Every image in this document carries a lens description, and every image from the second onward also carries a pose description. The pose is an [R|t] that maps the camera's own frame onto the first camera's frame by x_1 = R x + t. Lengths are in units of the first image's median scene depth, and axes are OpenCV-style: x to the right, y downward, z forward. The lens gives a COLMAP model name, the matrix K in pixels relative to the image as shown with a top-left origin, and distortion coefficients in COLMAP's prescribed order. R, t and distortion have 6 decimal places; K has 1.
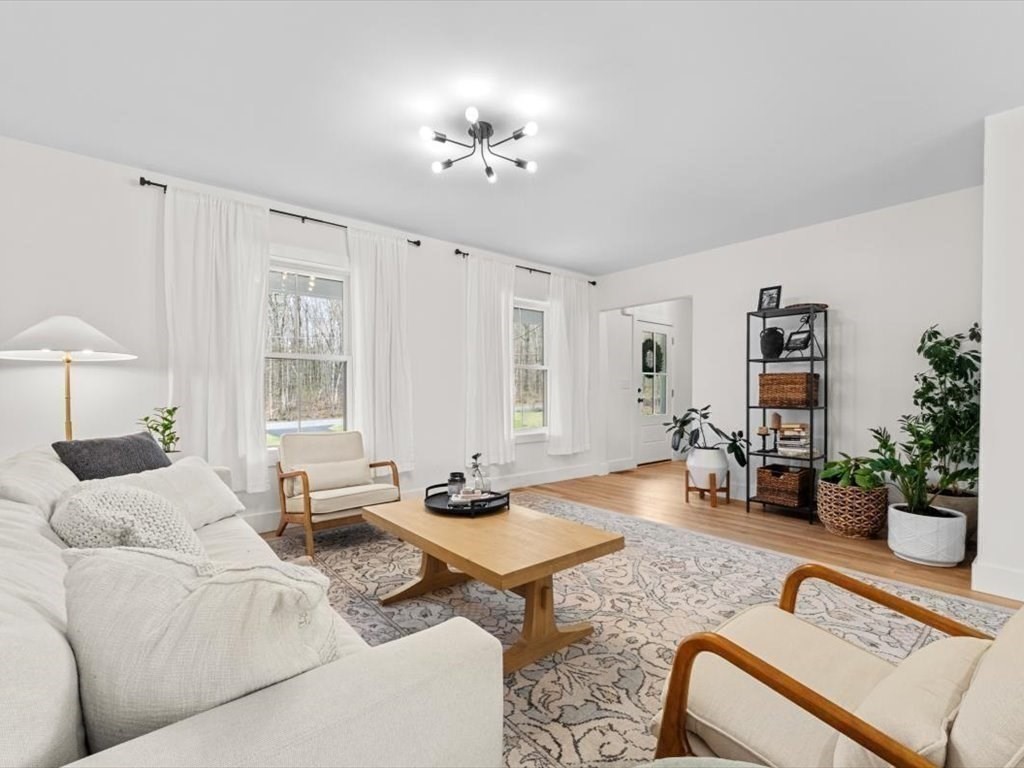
lens RADIAL K [[470.0, 0, 512.1], [0, 470.0, 387.5], [0, 0, 1]] dist [-0.001598, -0.000869]
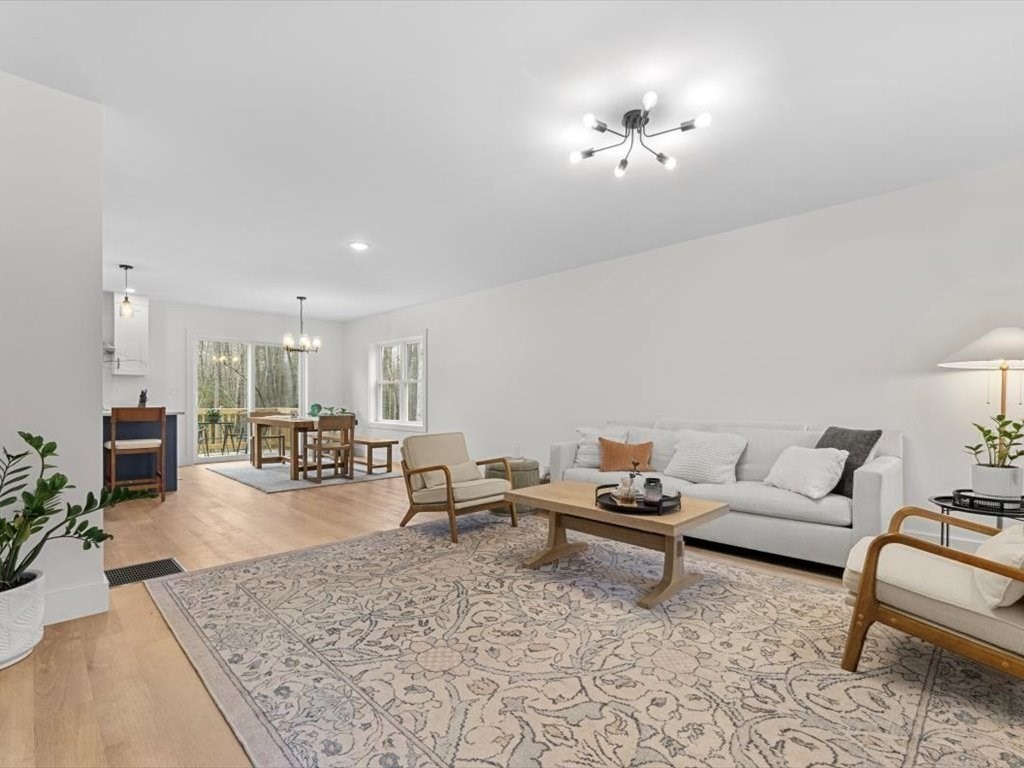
lens RADIAL K [[489.7, 0, 510.6], [0, 489.7, 389.8], [0, 0, 1]] dist [-0.004065, -0.000482]
pose [[-0.997071, -0.002273, -0.076452, 0.257087], [-0.000291, 0.999664, -0.025915, 0.018977], [0.076485, -0.025817, -0.996736, 1.971639]]
